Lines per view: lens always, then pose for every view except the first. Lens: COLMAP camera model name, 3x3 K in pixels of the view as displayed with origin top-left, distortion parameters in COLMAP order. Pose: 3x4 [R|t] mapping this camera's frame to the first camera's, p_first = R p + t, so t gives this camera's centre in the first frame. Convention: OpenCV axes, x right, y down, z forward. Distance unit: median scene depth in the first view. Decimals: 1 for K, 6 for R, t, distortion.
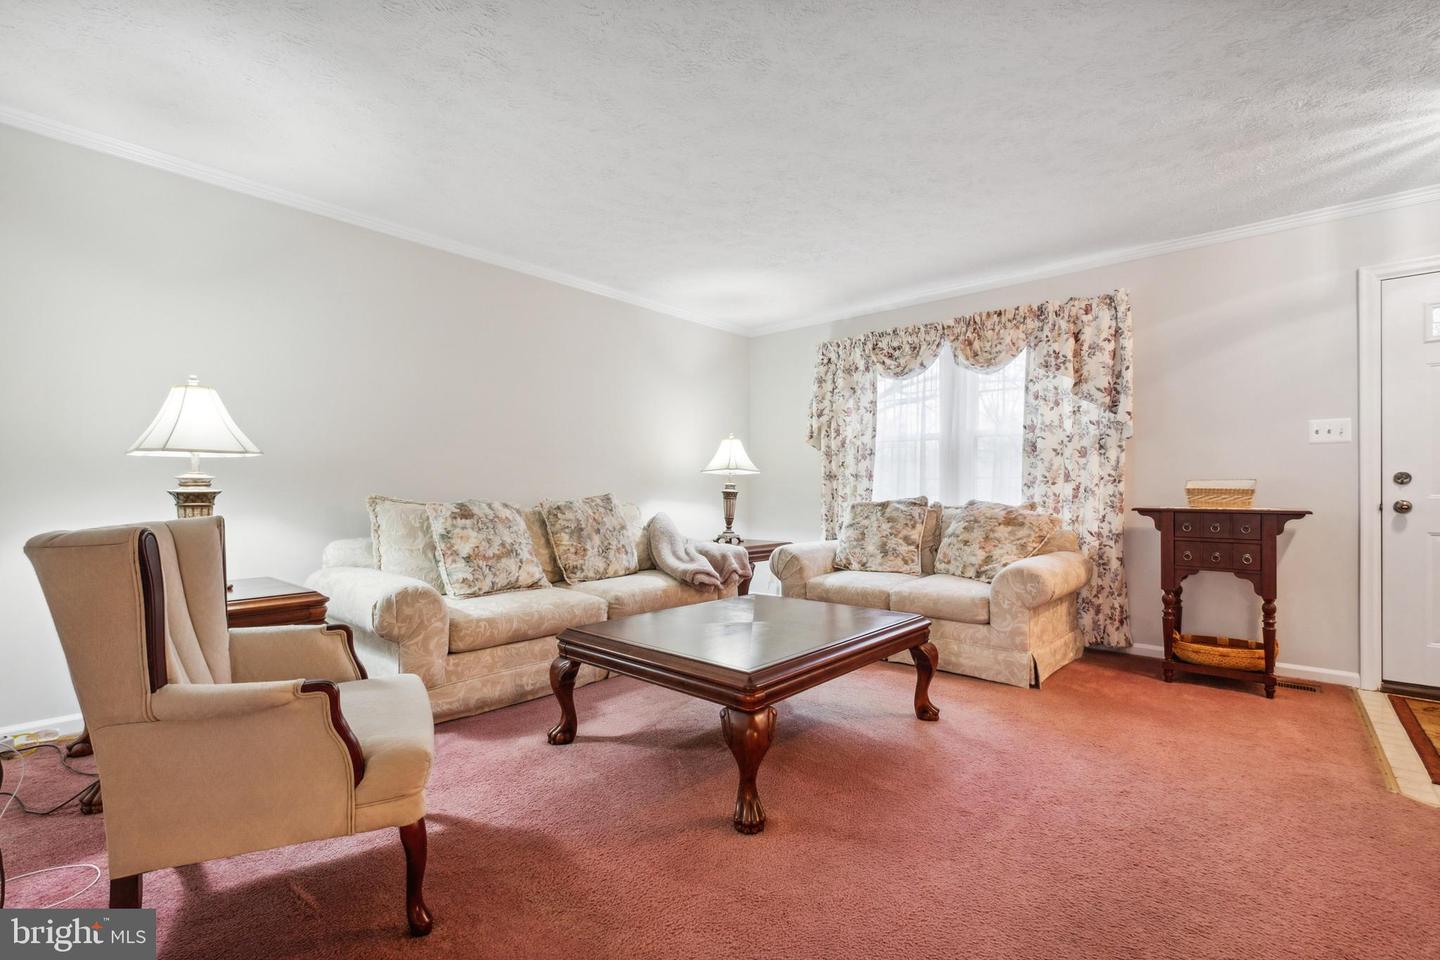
lens RADIAL K [[633.9, 0, 714.6], [0, 633.9, 483.9], [0, 0, 1]] dist [0.013394, -0.002738]
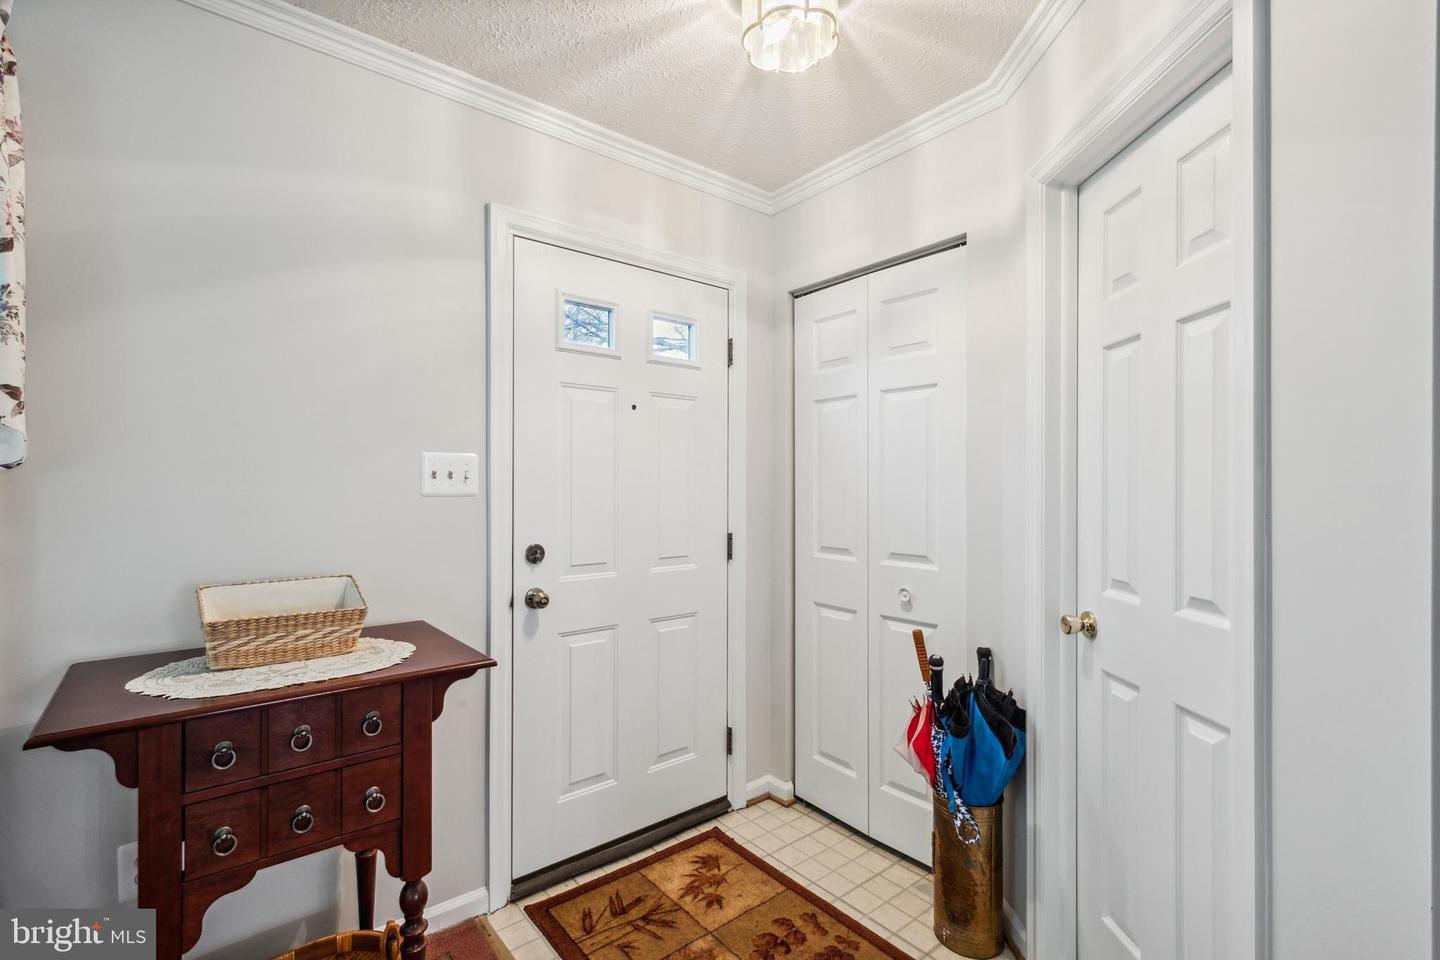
lens RADIAL K [[633.9, 0, 696.4], [0, 633.9, 483.5], [0, 0, 1]] dist [0.013394, -0.002738]
pose [[0.171087, 0.000824, 0.985256, 0.460085], [-0.005044, 0.999987, 0.000039, -0.077651], [-0.985243, -0.004976, 0.171089, 0.711045]]
